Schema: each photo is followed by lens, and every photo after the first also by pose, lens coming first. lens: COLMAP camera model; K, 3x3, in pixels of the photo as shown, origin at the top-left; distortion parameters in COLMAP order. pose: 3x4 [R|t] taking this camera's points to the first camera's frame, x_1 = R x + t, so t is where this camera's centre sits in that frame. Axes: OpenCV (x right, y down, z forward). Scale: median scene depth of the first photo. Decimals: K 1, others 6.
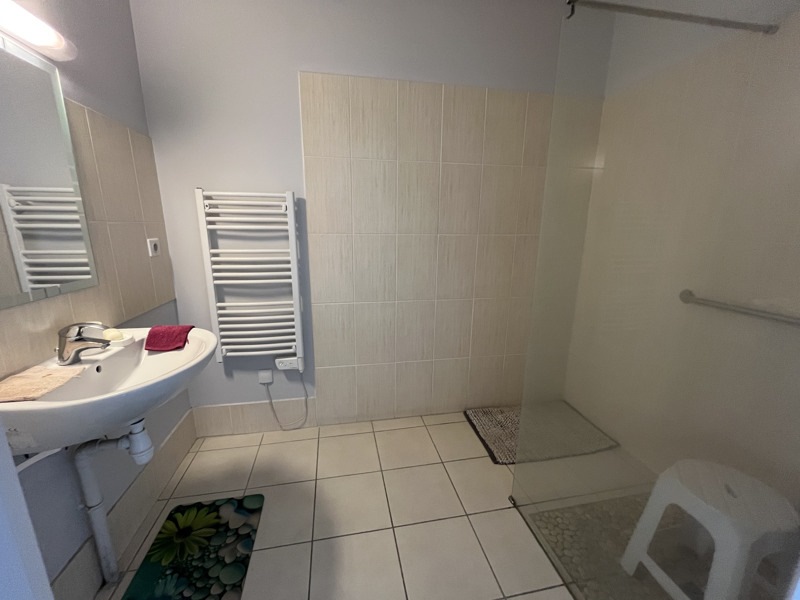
lens RADIAL K [[323.2, 0, 397.4], [0, 323.2, 297.8], [0, 0, 1]] dist [0.001295, -0.000160]
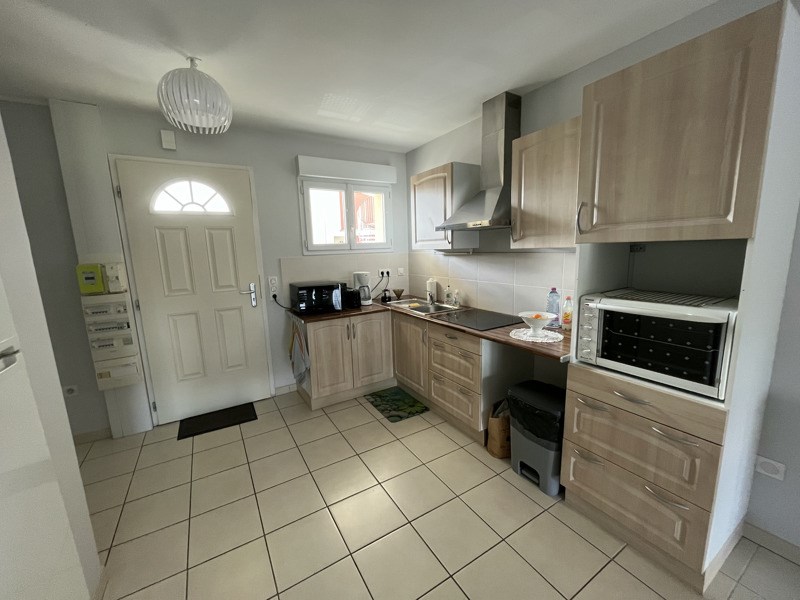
lens RADIAL K [[323.2, 0, 405.5], [0, 323.2, 299.0], [0, 0, 1]] dist [0.001295, -0.000160]
pose [[-0.937862, 0.068819, -0.340116, 0.064567], [-0.060412, 0.932789, 0.355324, -0.701558], [0.341710, 0.353792, -0.870670, 2.623388]]
